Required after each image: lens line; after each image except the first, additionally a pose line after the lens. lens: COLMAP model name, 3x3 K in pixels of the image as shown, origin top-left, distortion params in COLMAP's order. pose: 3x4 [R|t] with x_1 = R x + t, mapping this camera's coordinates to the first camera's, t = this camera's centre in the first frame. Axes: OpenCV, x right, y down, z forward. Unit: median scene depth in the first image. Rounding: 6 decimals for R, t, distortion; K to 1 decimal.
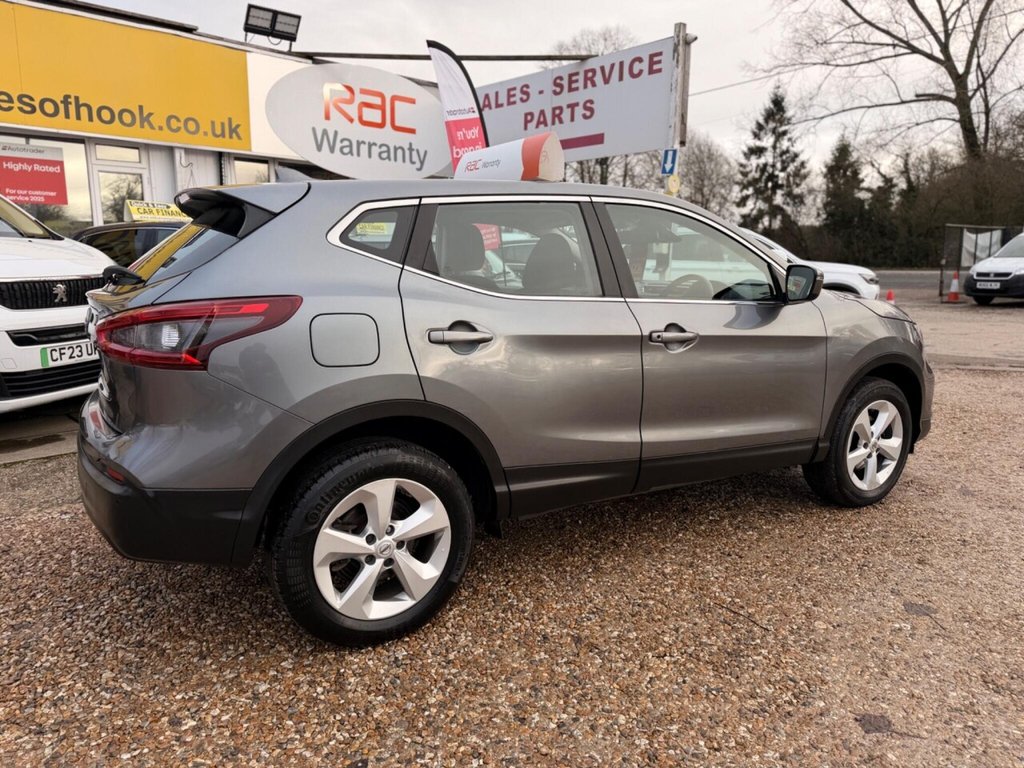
lens RADIAL K [[727.4, 0, 518.8], [0, 727.4, 385.5], [0, 0, 1]] dist [0.034659, -0.041516]
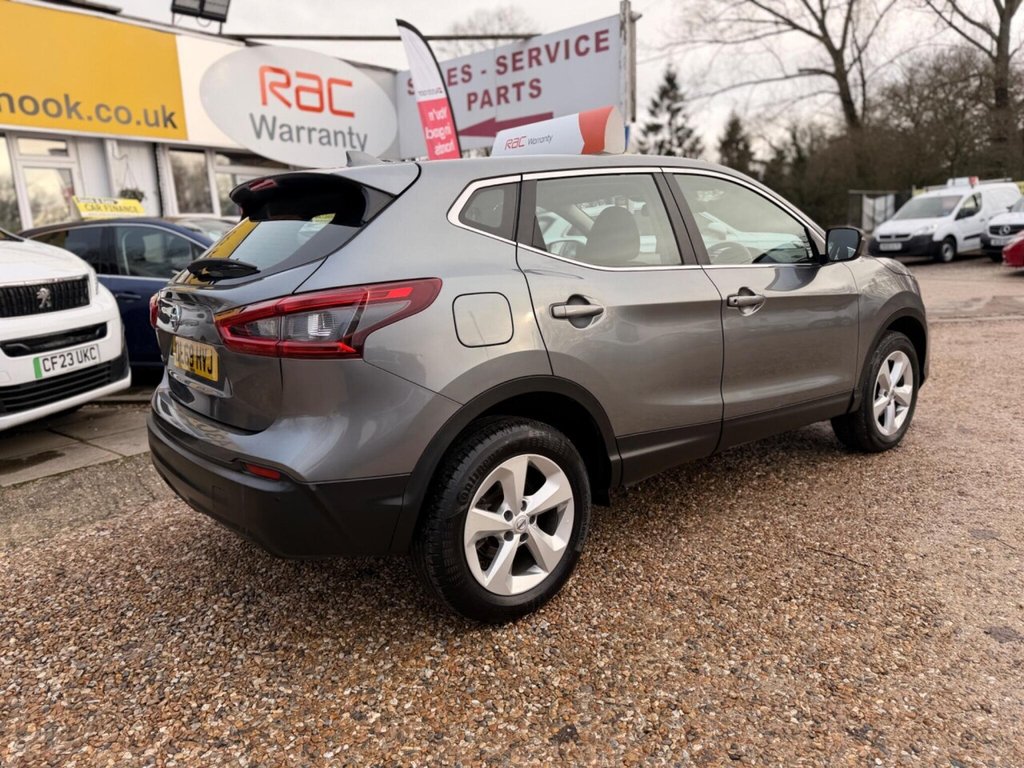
lens RADIAL K [[727.4, 0, 531.7], [0, 727.4, 382.8], [0, 0, 1]] dist [0.034659, -0.041516]
pose [[0.988906, -0.073301, 0.129199, -0.221241], [0.070848, 0.997211, 0.023484, 0.004360], [-0.130560, -0.014070, 0.991341, 0.001155]]
